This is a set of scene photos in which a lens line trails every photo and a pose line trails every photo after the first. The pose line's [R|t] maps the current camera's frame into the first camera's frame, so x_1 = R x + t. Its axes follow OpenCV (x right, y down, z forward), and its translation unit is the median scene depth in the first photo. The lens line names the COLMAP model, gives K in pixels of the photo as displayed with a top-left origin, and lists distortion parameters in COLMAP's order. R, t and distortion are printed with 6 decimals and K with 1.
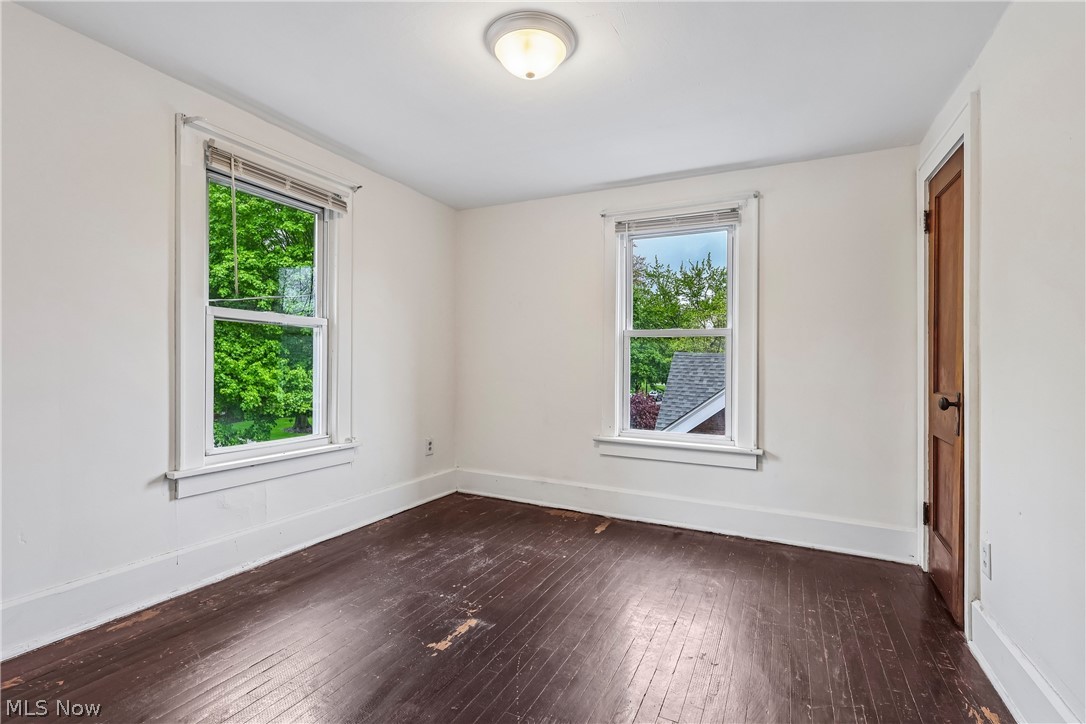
lens RADIAL K [[488.4, 0, 543.3], [0, 488.4, 356.2], [0, 0, 1]] dist [0.003604, 0.000344]
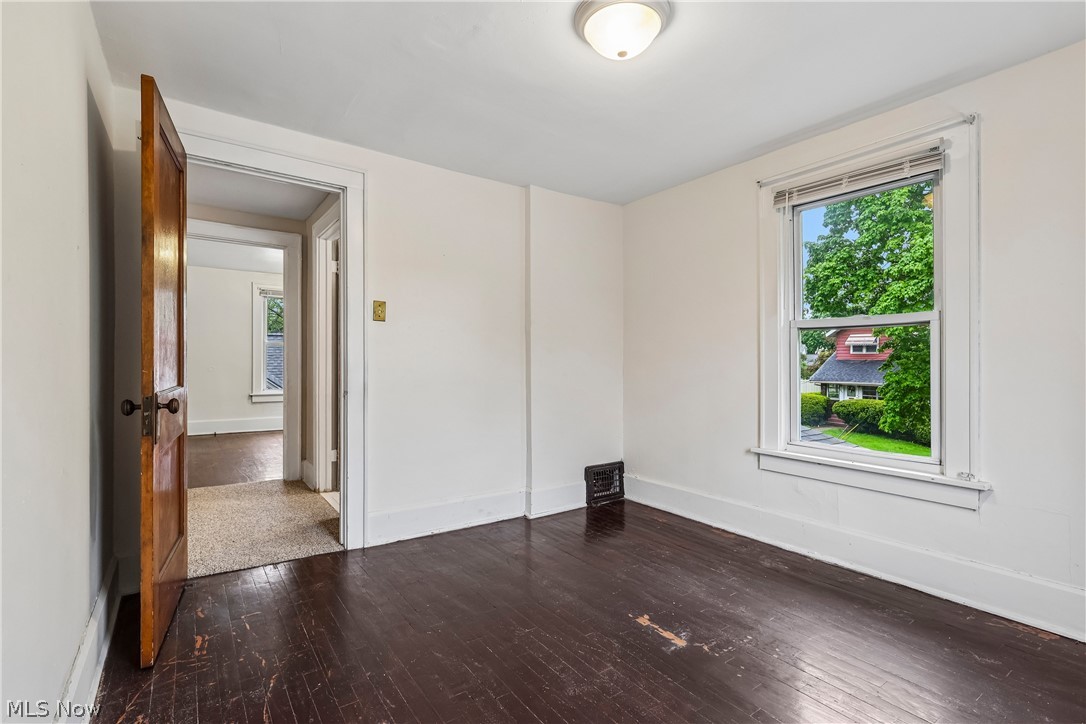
lens RADIAL K [[508.5, 0, 538.3], [0, 508.5, 361.9], [0, 0, 1]] dist [0.011125, 0.000073]
pose [[-0.489256, -0.028258, -0.871682, 0.784146], [0.000891, 0.999458, -0.032901, 0.045284], [0.872140, -0.016874, -0.488966, 1.167992]]
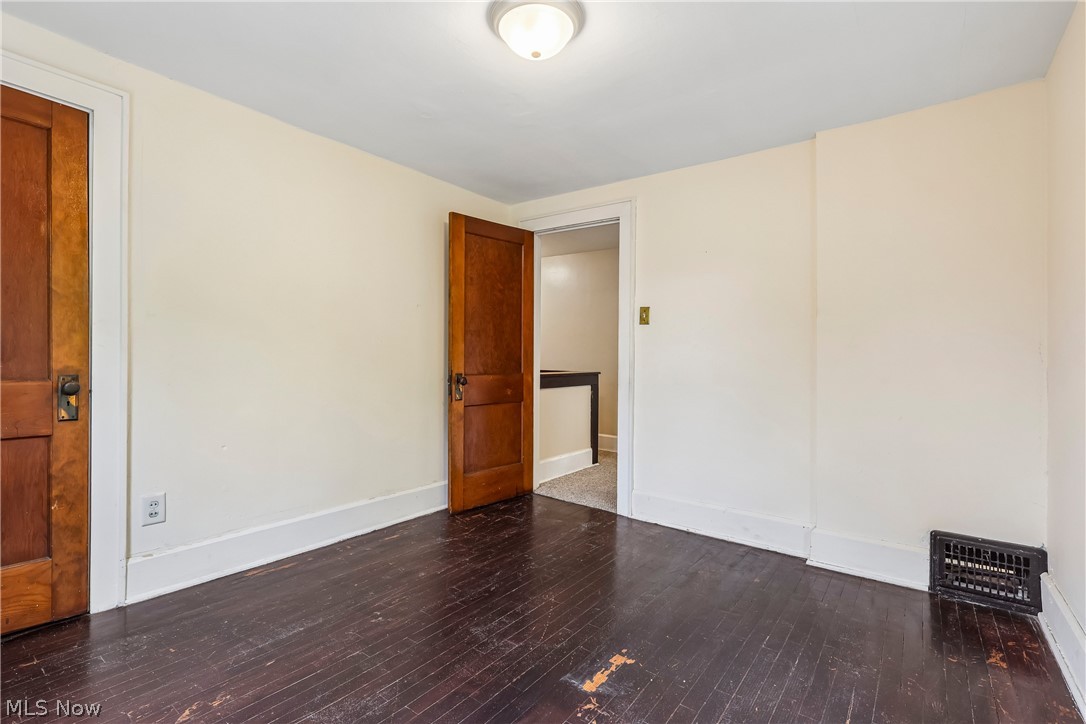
lens RADIAL K [[508.5, 0, 538.3], [0, 508.5, 361.9], [0, 0, 1]] dist [0.011125, 0.000073]
pose [[-0.977850, -0.043161, 0.204808, -0.198304], [-0.044858, 0.998987, -0.003647, 0.025027], [-0.204443, -0.012753, -0.978795, 1.717318]]
